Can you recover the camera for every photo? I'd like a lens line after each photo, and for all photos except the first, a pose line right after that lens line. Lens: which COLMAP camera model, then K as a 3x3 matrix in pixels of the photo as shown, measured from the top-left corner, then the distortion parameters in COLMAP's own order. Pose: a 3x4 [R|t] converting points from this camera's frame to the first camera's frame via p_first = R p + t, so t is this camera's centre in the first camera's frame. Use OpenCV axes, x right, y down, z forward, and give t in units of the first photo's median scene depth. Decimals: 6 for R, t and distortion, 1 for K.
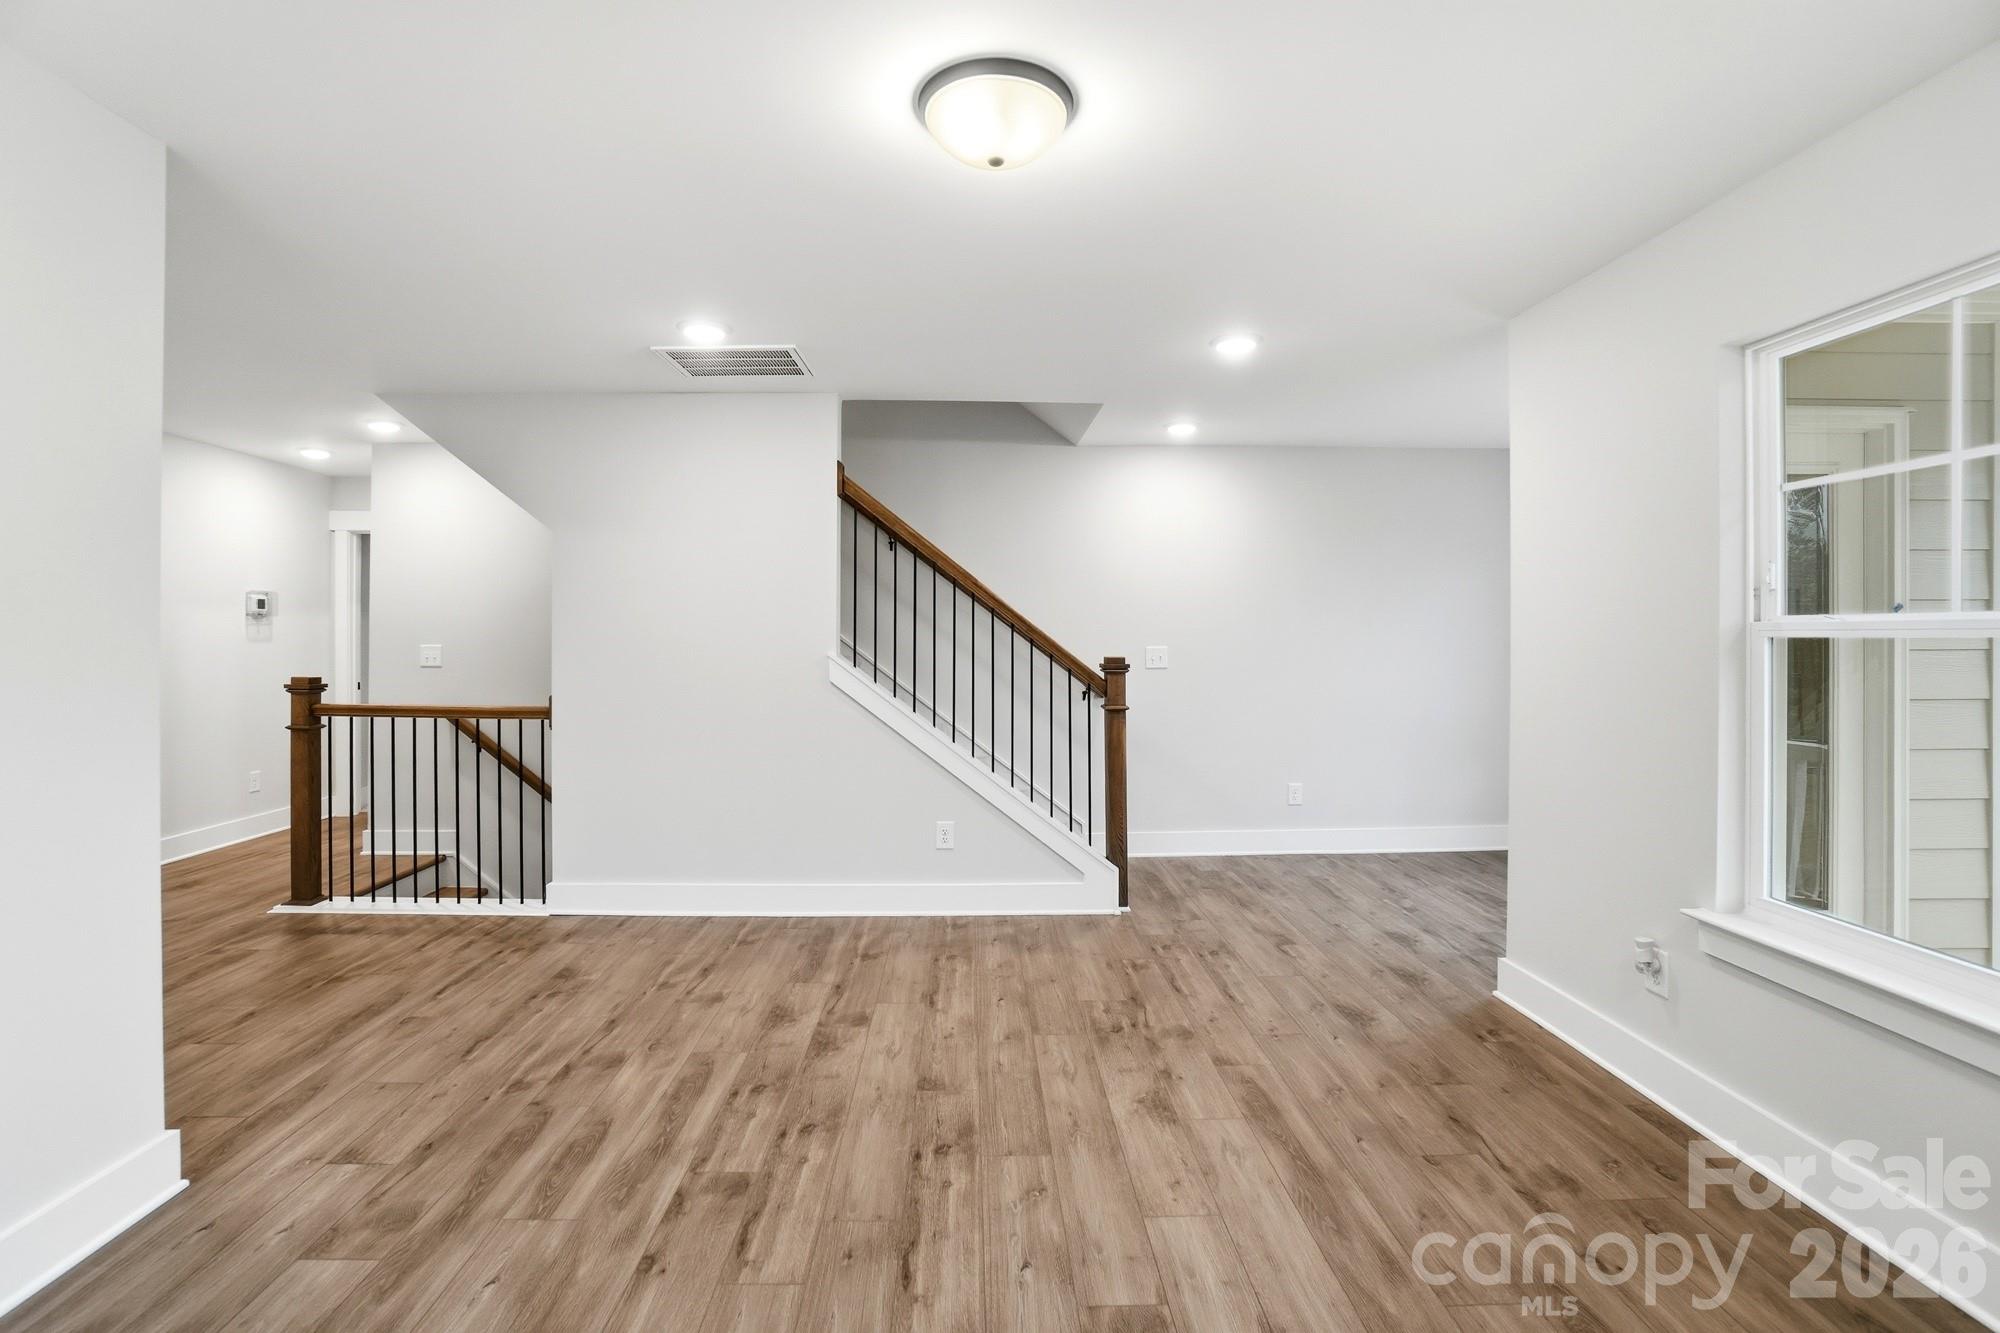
lens RADIAL K [[886.8, 0, 1000.0], [0, 886.8, 666.5], [0, 0, 1]] dist [-0.023370, -0.000030]
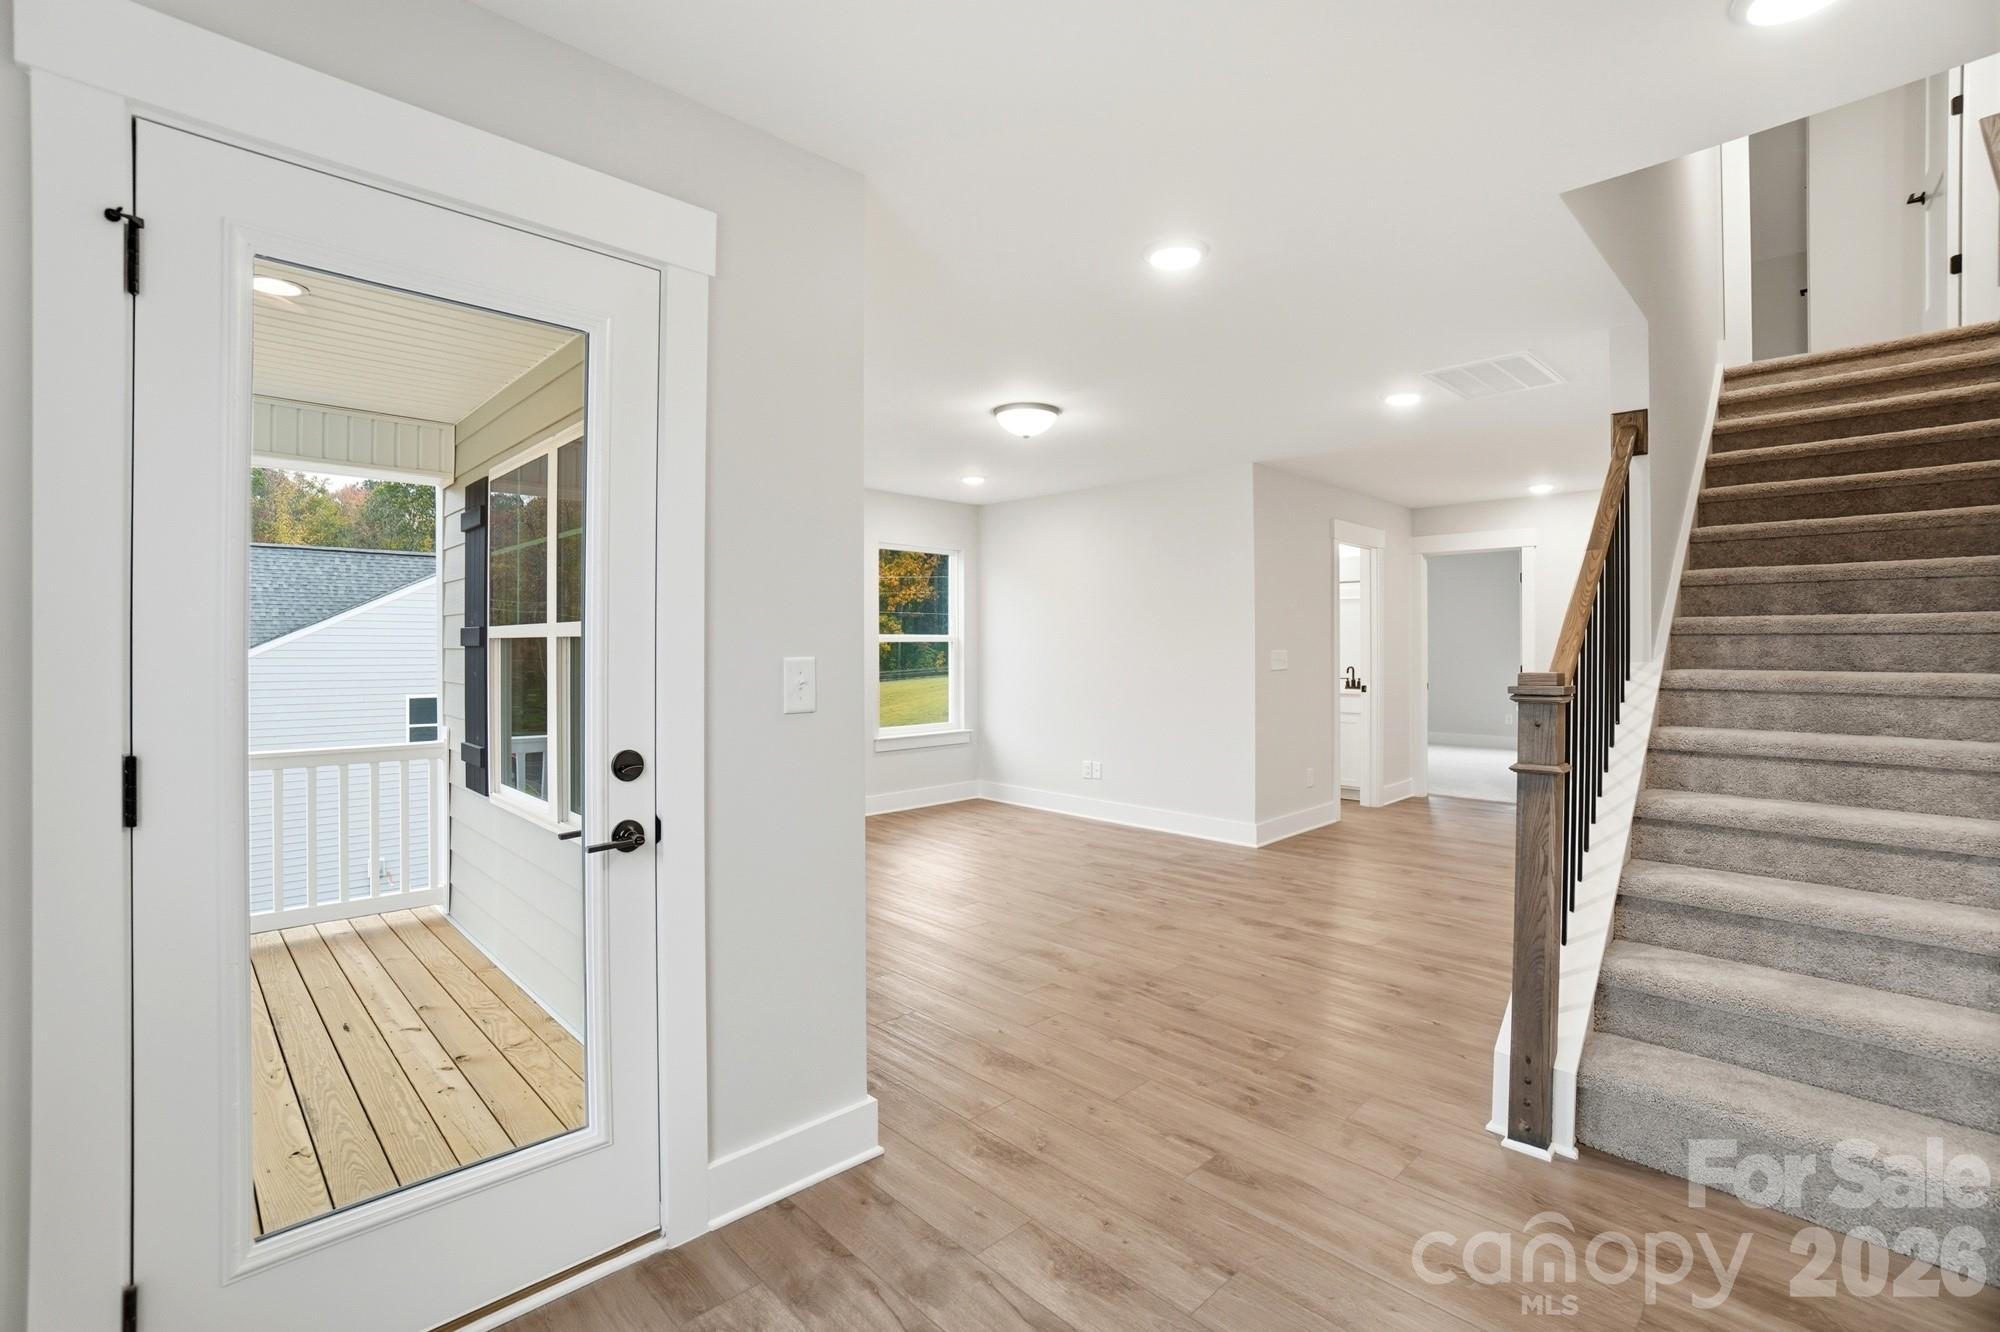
lens RADIAL K [[886.8, 0, 1000.0], [0, 886.8, 666.0], [0, 0, 1]] dist [-0.023370, -0.000030]
pose [[-0.732736, 0.008410, -0.680461, 1.249527], [-0.021703, 0.999126, 0.035718, -0.039138], [0.680167, 0.040940, -0.731913, 2.015793]]
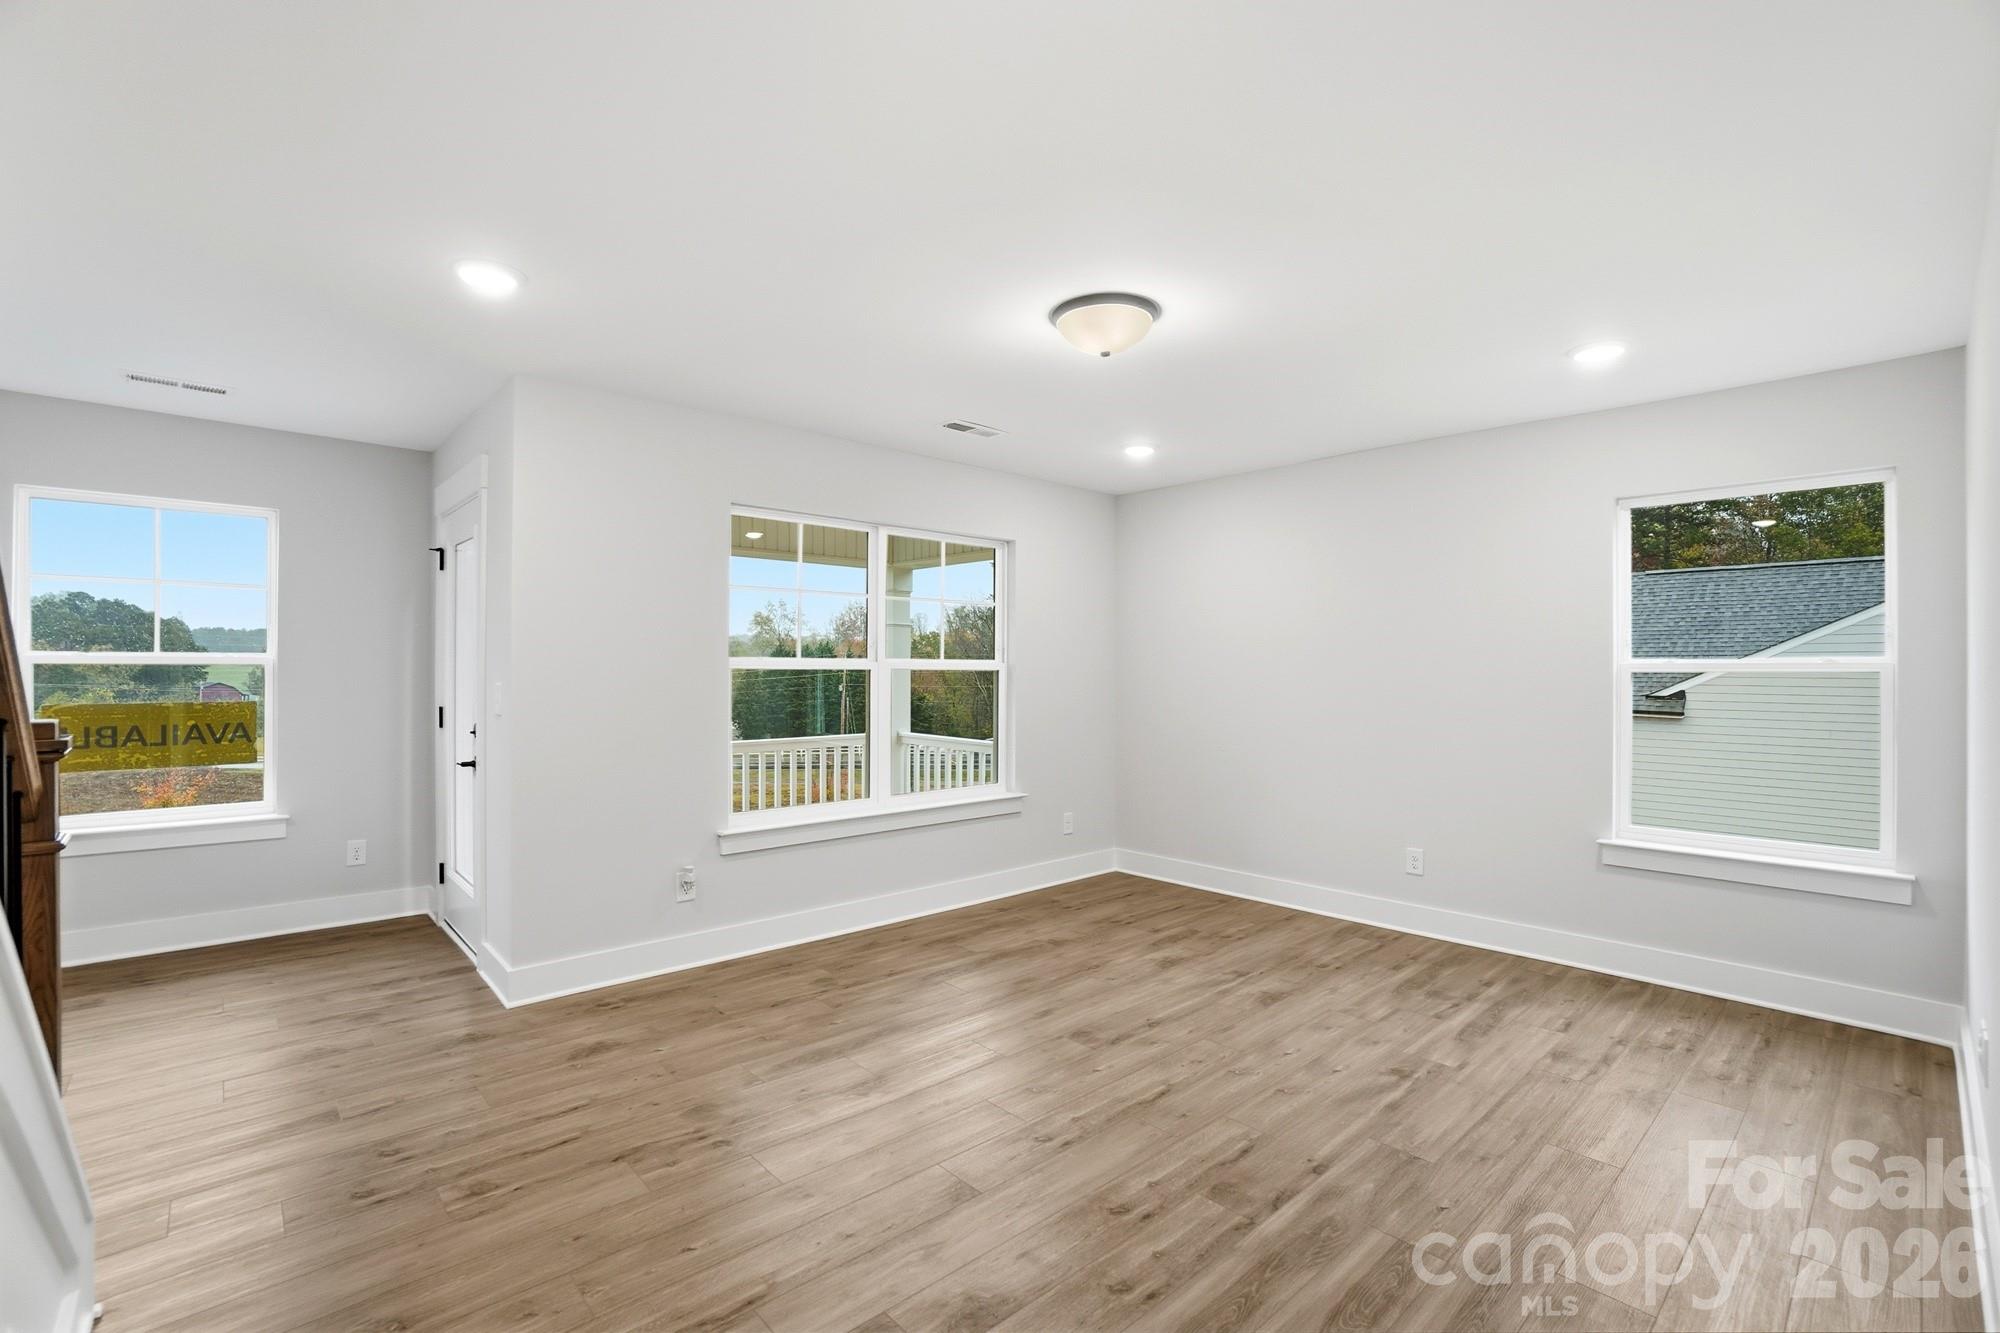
lens RADIAL K [[886.8, 0, 1000.0], [0, 886.8, 666.5], [0, 0, 1]] dist [-0.023370, -0.000030]
pose [[-0.645963, -0.001670, 0.763367, -0.789182], [0.014570, 0.999788, 0.014517, -0.048022], [-0.763230, 0.020499, -0.645802, 1.587933]]
